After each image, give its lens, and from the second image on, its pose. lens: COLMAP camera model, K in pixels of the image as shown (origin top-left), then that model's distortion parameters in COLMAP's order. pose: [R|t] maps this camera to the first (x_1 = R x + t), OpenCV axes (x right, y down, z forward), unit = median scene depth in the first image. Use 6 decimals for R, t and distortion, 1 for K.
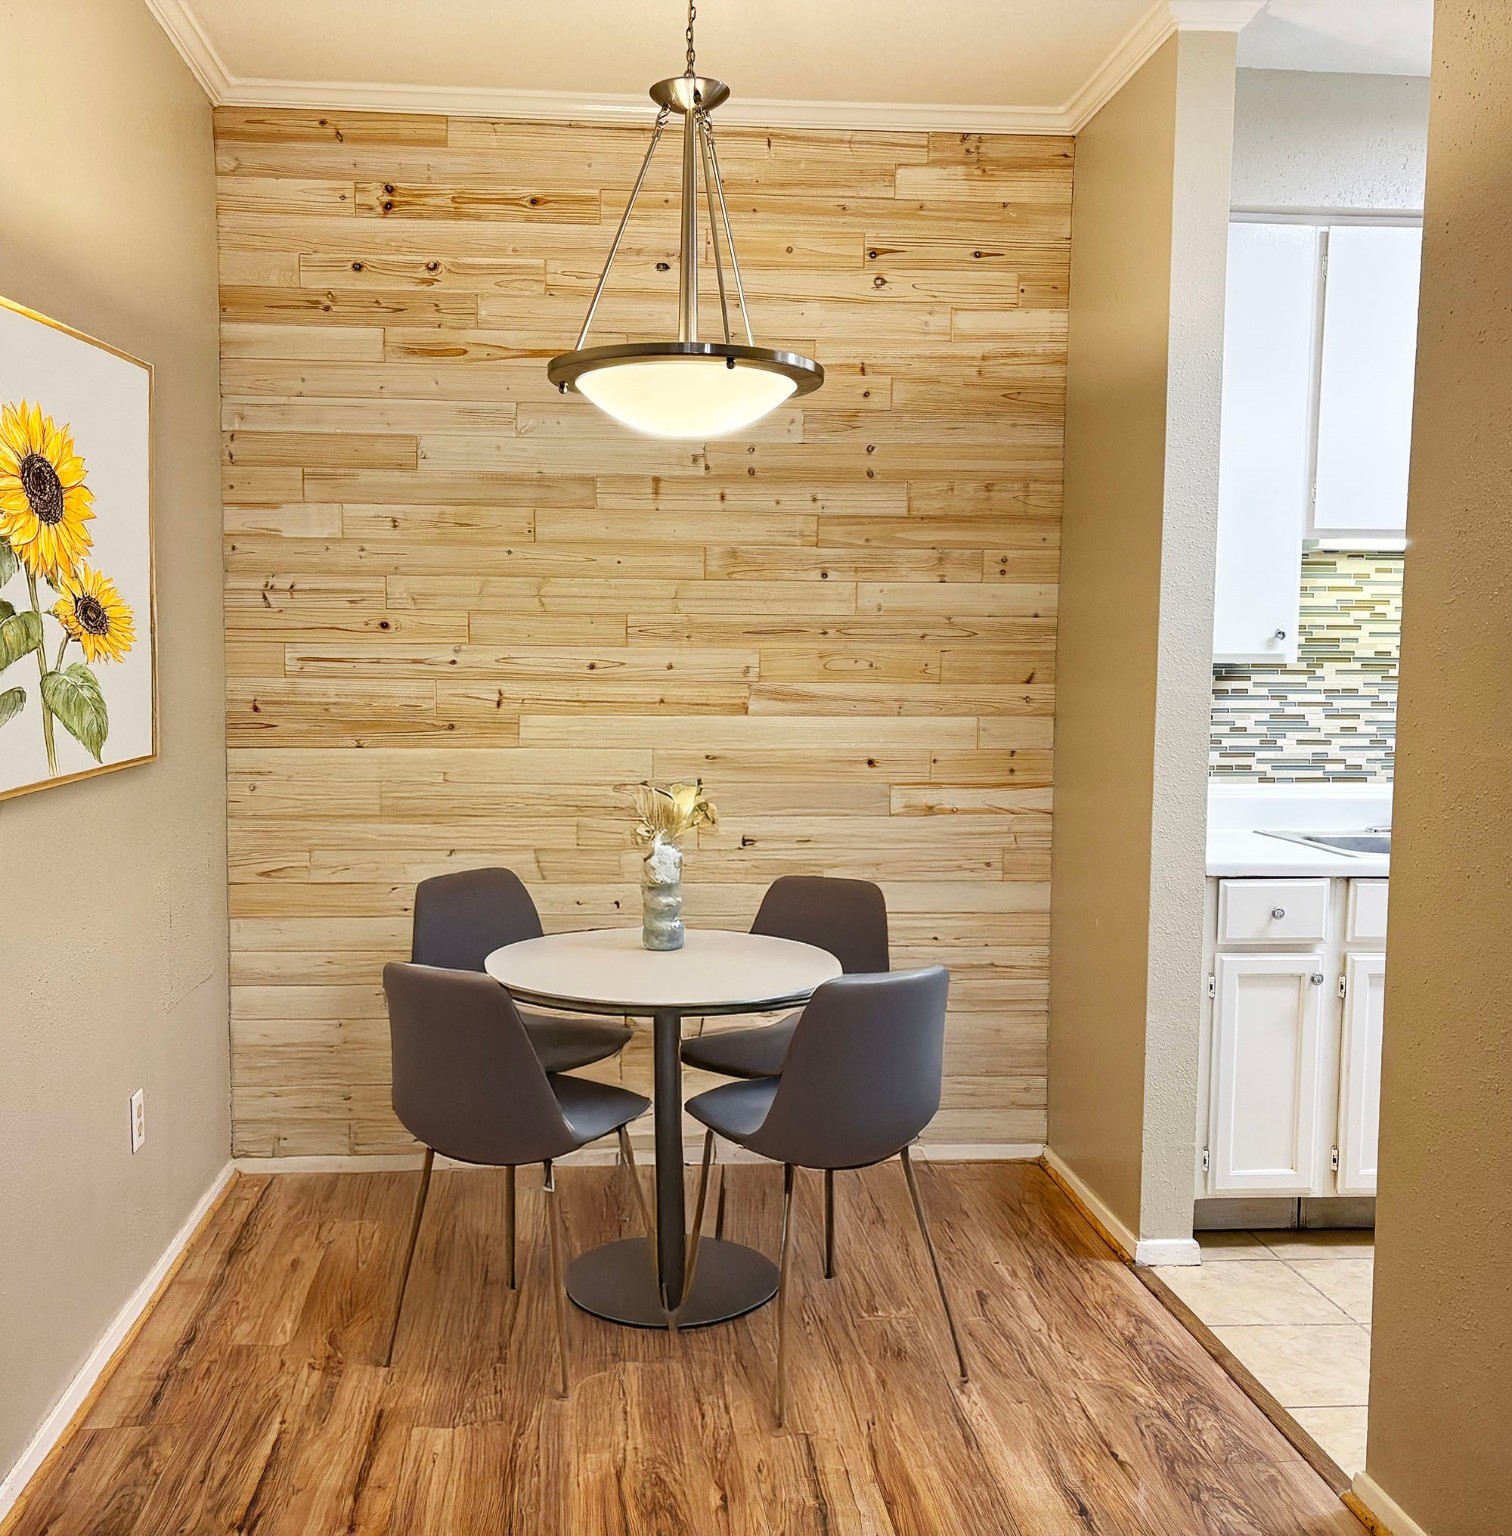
lens RADIAL K [[1484.6, 0, 698.1], [0, 1484.6, 777.7], [0, 0, 1]] dist [0.055286, 0.000000]
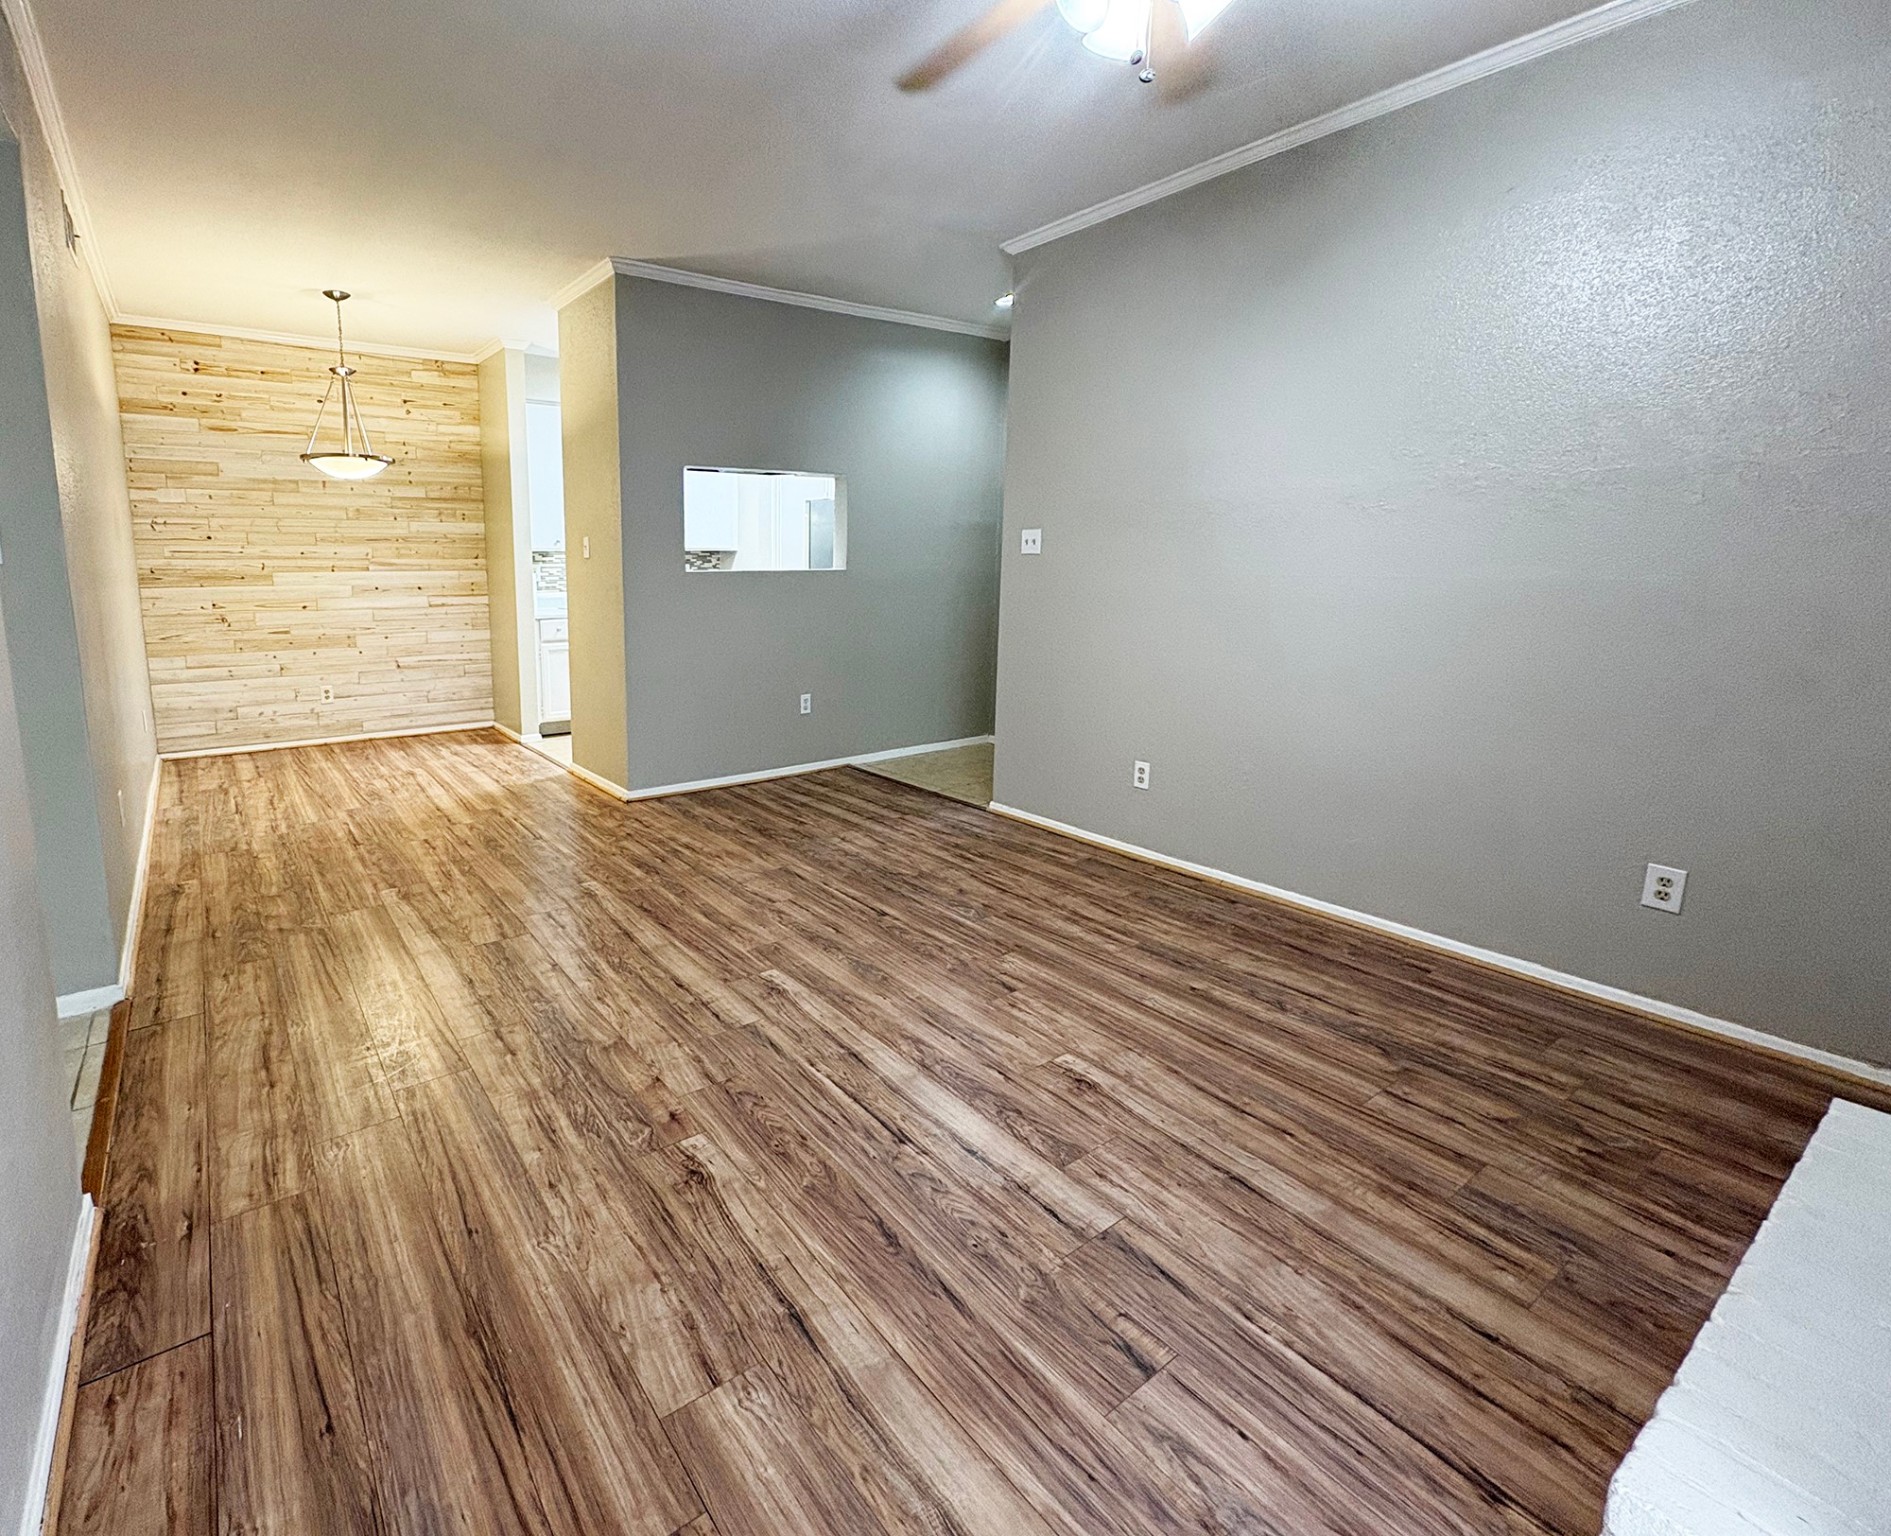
lens RADIAL K [[892.8, 0, 777.1], [0, 892.8, 691.7], [0, 0, 1]] dist [-0.000013, 0.000047]
pose [[0.874796, -0.081214, 0.477637, -0.111072], [0.044835, 0.995190, 0.087098, 0.067521], [-0.482413, -0.054778, 0.874229, -0.789526]]
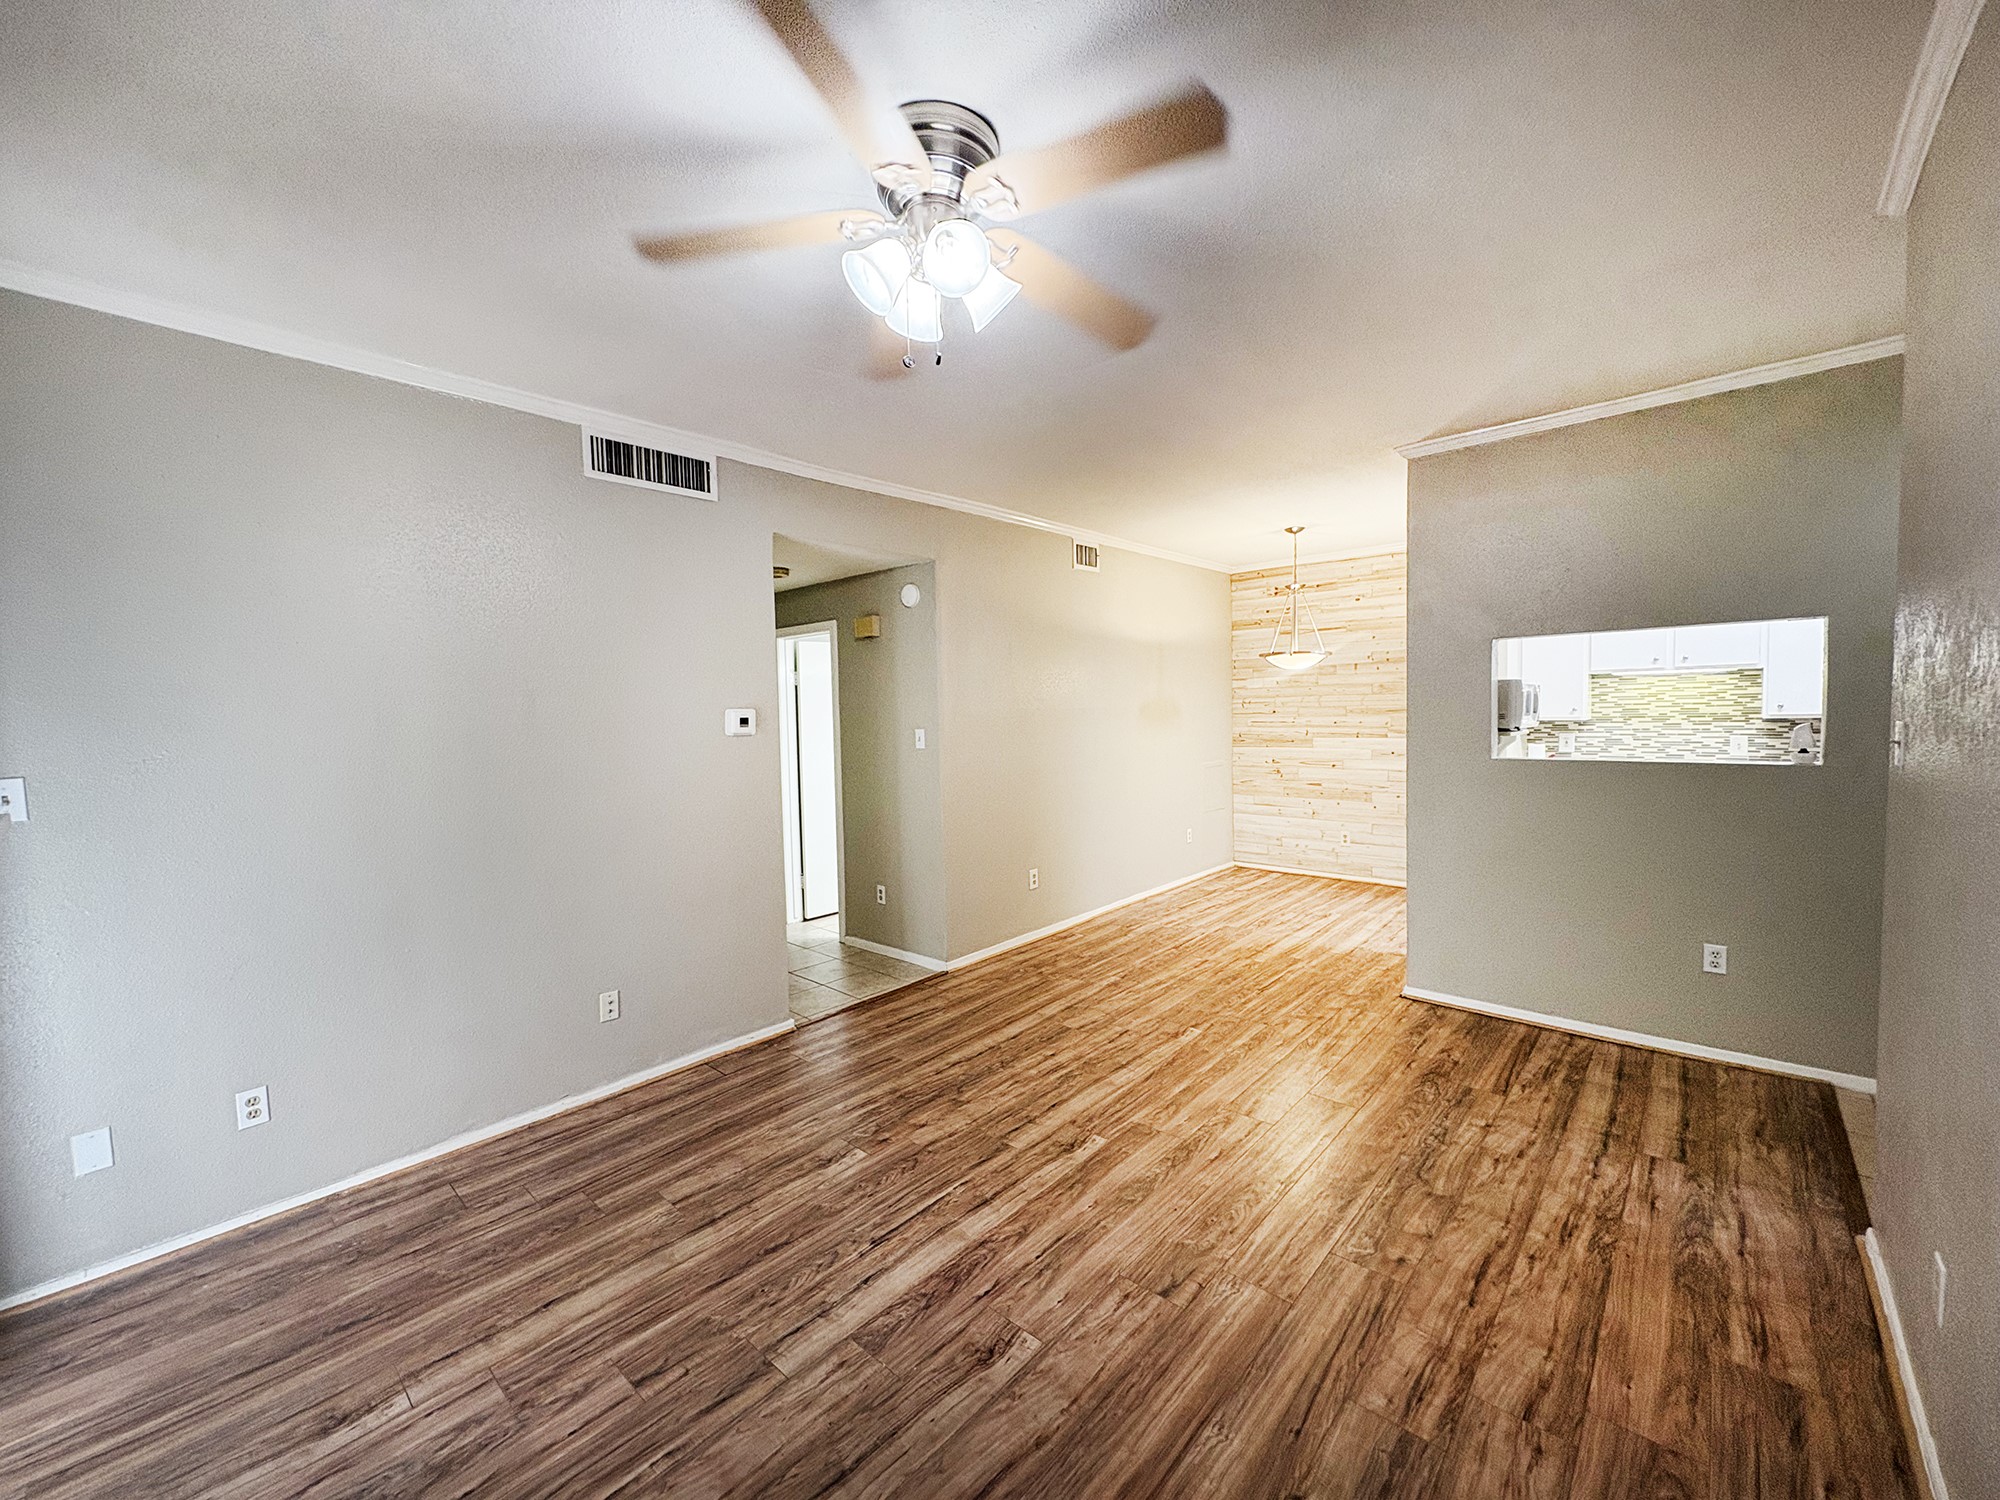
lens RADIAL K [[798.3, 0, 998.2], [0, 798.3, 739.7], [0, 0, 1]] dist [-0.001440, 0.000803]
pose [[0.688090, 0.005336, -0.725606, 0.687329], [-0.027986, 0.999424, -0.019189, 0.015873], [0.725086, 0.033510, 0.687843, -0.731358]]
